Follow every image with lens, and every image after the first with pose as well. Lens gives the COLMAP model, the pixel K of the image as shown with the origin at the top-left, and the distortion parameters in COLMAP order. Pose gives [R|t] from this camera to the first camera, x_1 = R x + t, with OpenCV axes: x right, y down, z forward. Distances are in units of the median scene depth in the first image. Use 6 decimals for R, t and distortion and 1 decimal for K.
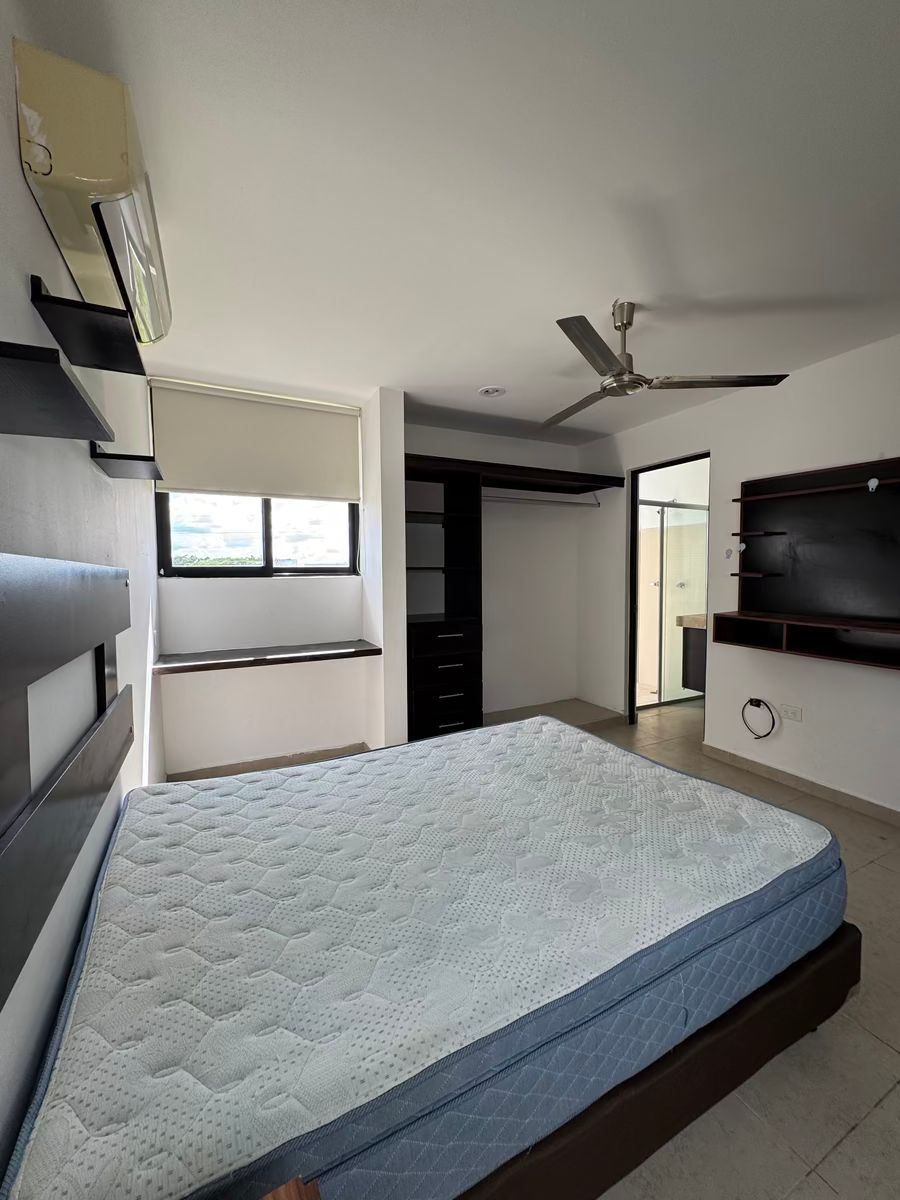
lens RADIAL K [[480.4, 0, 450.0], [0, 480.4, 600.0], [0, 0, 1]] dist [0.000841, 0.000245]
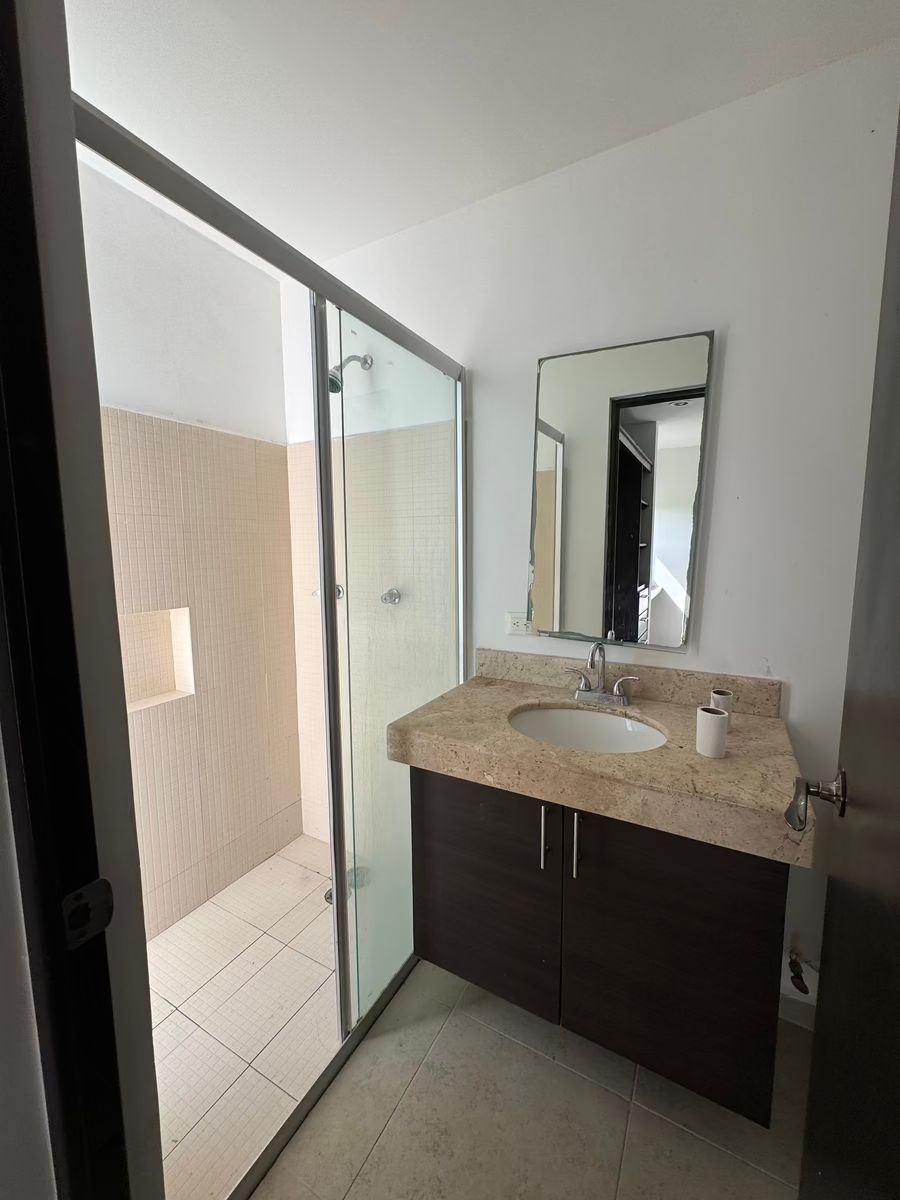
lens RADIAL K [[480.4, 0, 450.0], [0, 480.4, 600.0], [0, 0, 1]] dist [0.000841, 0.000245]
pose [[0.828239, -0.059027, 0.557258, 0.347725], [0.031319, 0.997758, 0.059137, -0.055535], [-0.559499, -0.031527, 0.828231, 0.745983]]
